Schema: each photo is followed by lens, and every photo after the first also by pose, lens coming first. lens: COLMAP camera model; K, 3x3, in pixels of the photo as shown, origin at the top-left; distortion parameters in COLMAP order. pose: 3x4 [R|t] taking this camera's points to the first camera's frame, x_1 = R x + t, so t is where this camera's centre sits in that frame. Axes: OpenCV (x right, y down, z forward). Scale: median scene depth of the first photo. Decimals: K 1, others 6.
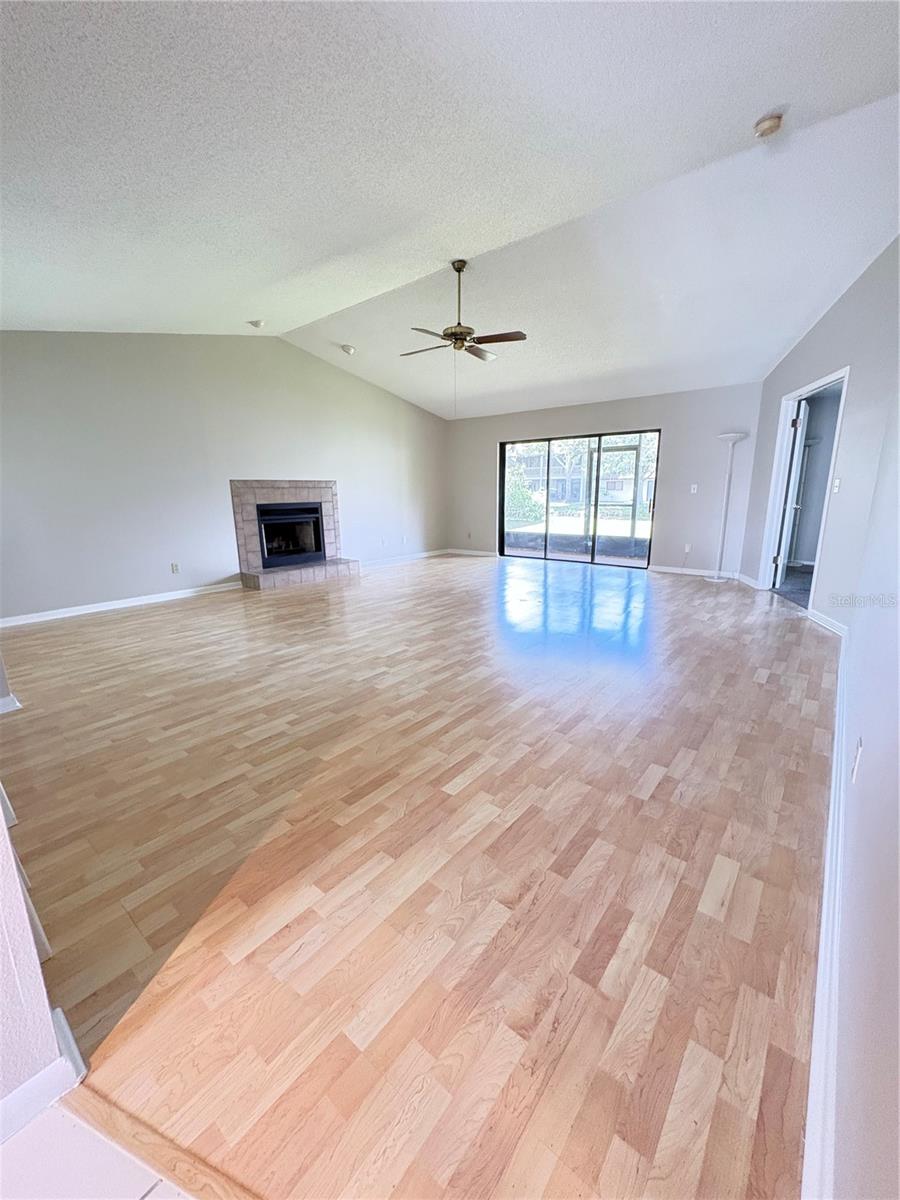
lens RADIAL K [[475.4, 0, 450.9], [0, 475.4, 602.3], [0, 0, 1]] dist [0.000745, -0.000141]
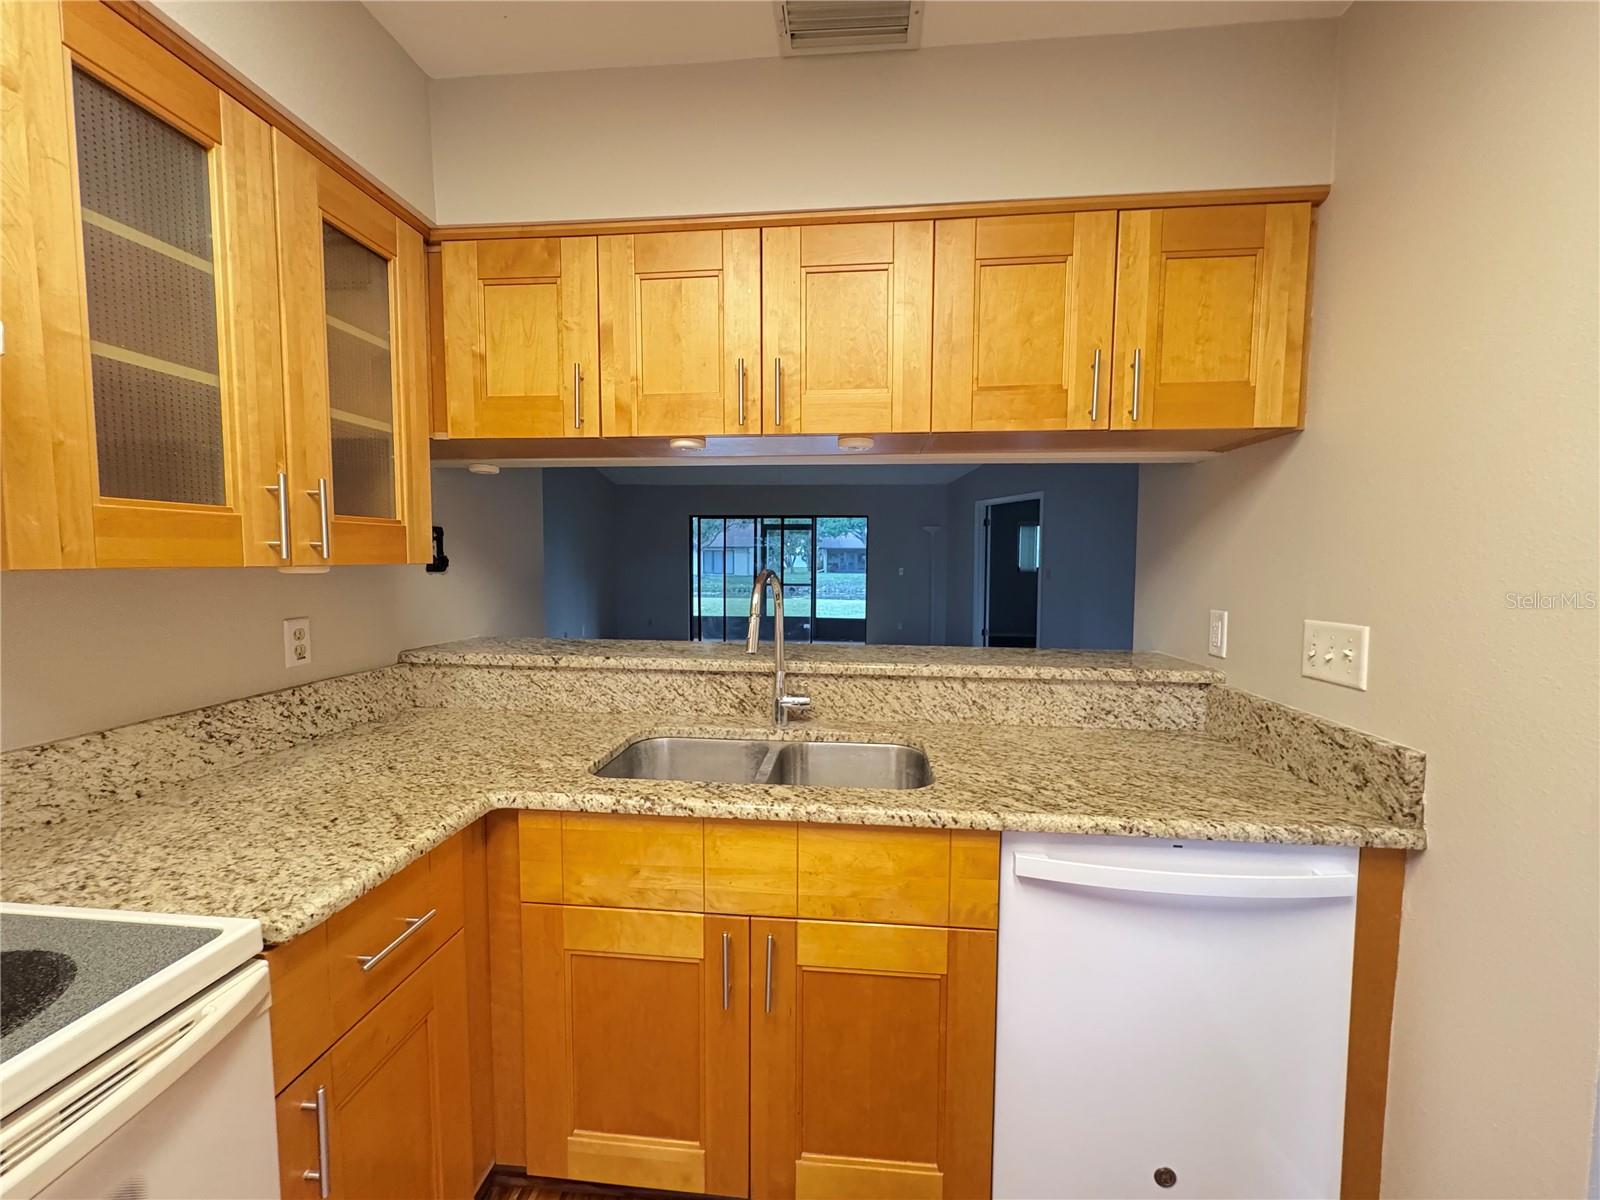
lens RADIAL K [[633.9, 0, 800.0], [0, 633.9, 600.0], [0, 0, 1]] dist [0.000745, -0.000141]
pose [[0.833701, -0.019147, 0.551884, -0.954800], [0.110024, 0.985121, -0.132030, -0.017555], [-0.541145, 0.170794, 0.823403, -0.109130]]
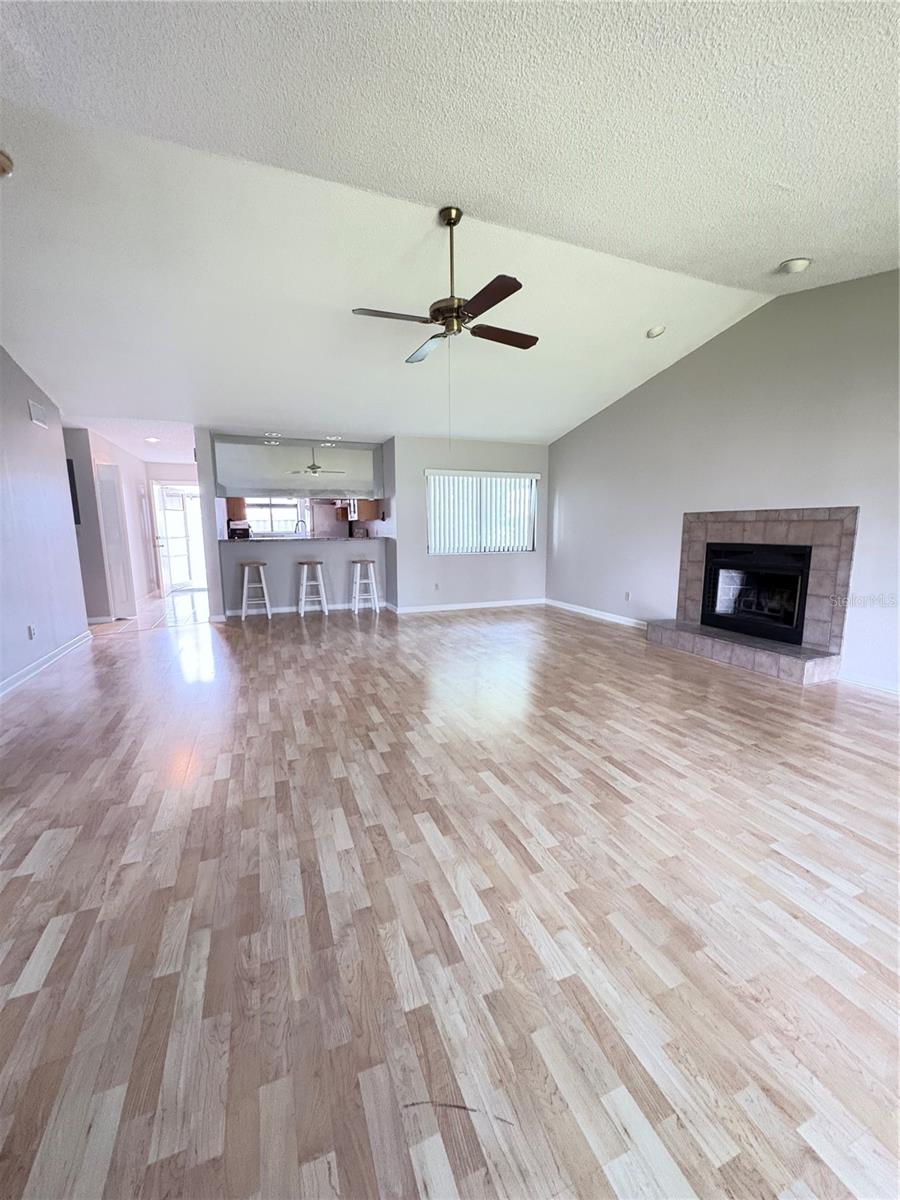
lens RADIAL K [[475.4, 0, 450.9], [0, 475.4, 602.3], [0, 0, 1]] dist [0.000745, -0.000141]
pose [[-0.481984, 0.153819, -0.862572, 0.923589], [-0.188166, 0.943328, 0.273362, -0.472728], [0.855736, 0.294063, -0.425726, 1.907760]]
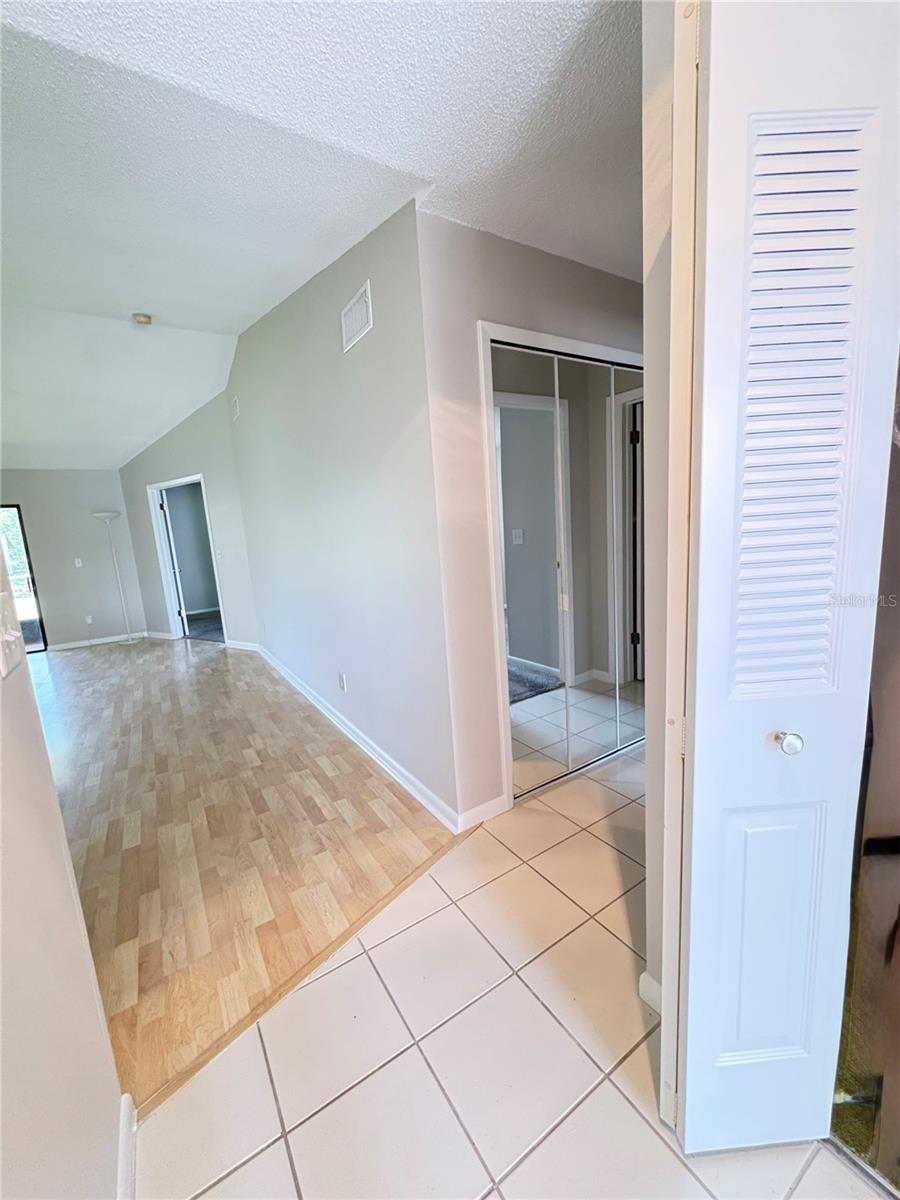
lens RADIAL K [[475.4, 0, 450.9], [0, 475.4, 602.3], [0, 0, 1]] dist [0.000745, -0.000141]
pose [[0.308834, -0.156261, 0.938192, -0.426323], [0.277555, 0.958283, 0.068242, -0.009004], [-0.909717, 0.239325, 0.339321, -0.110669]]
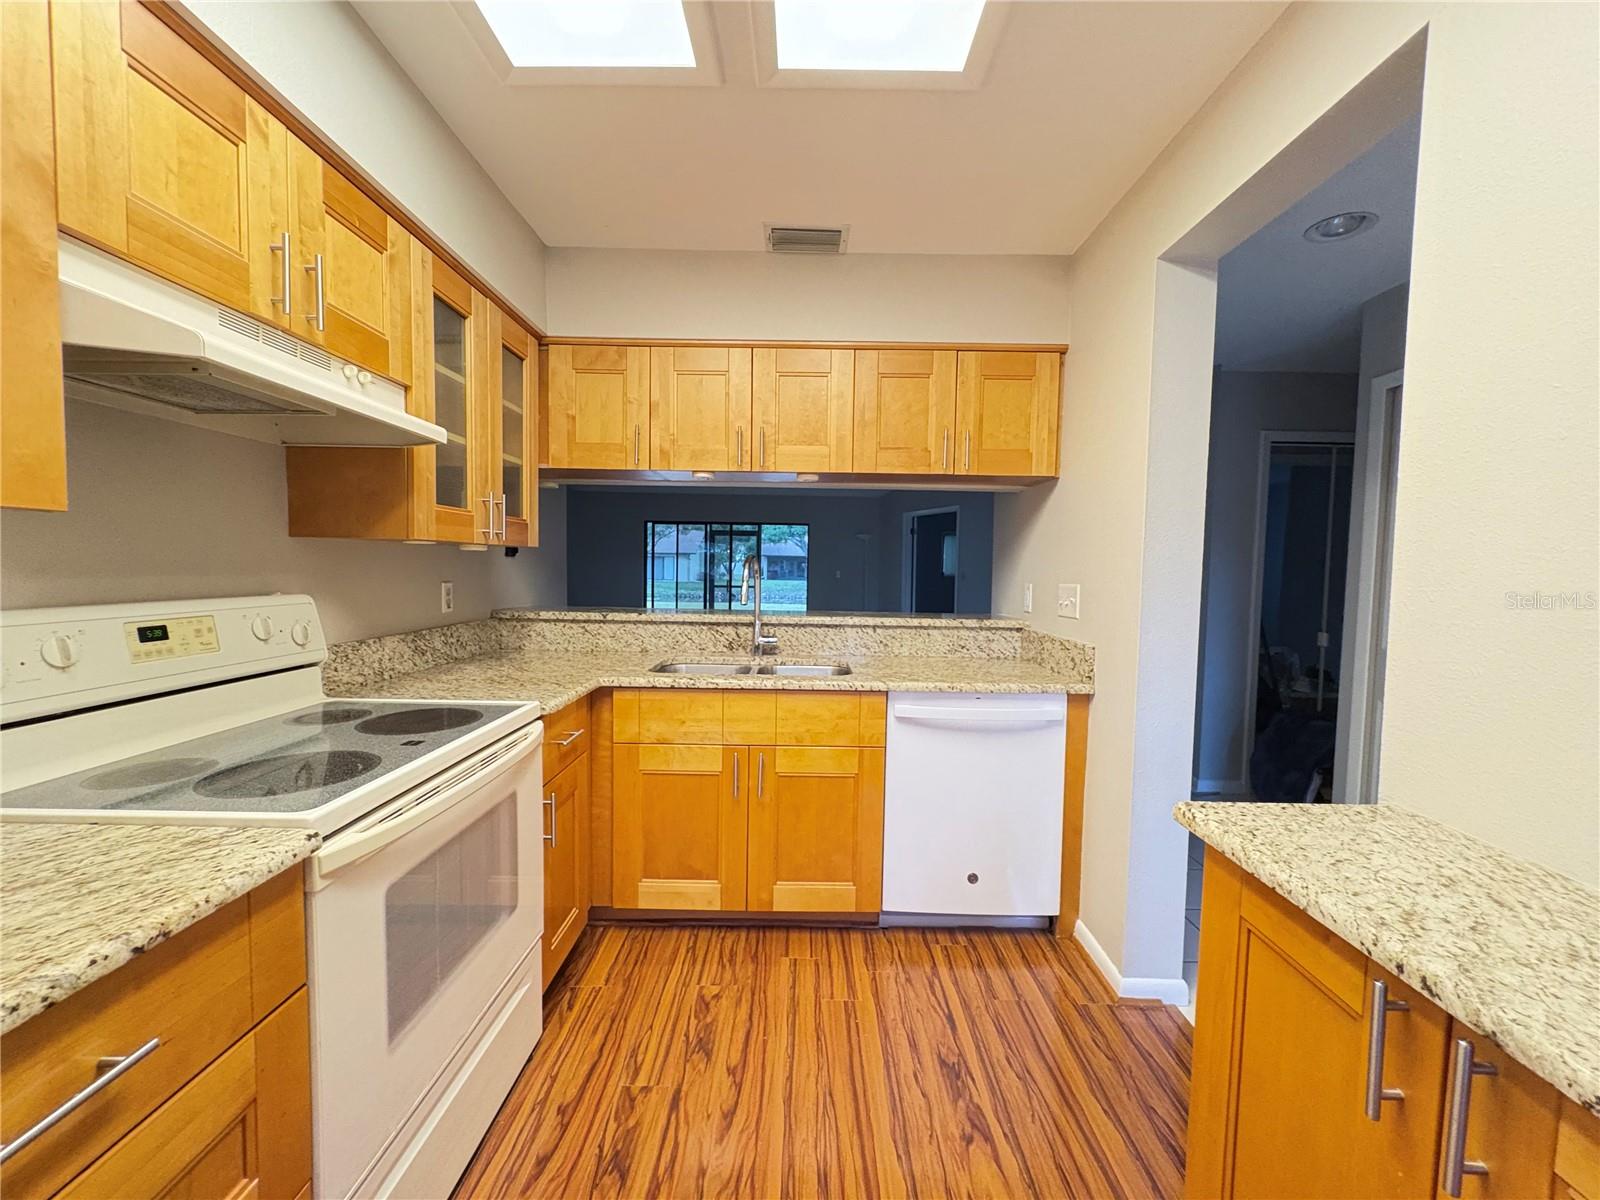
lens RADIAL K [[633.9, 0, 800.0], [0, 633.9, 600.0], [0, 0, 1]] dist [0.000745, -0.000141]
pose [[0.777401, -0.007639, 0.628959, -1.149378], [0.117456, 0.984101, -0.133225, 0.057683], [-0.617942, 0.177444, 0.765938, -0.319526]]
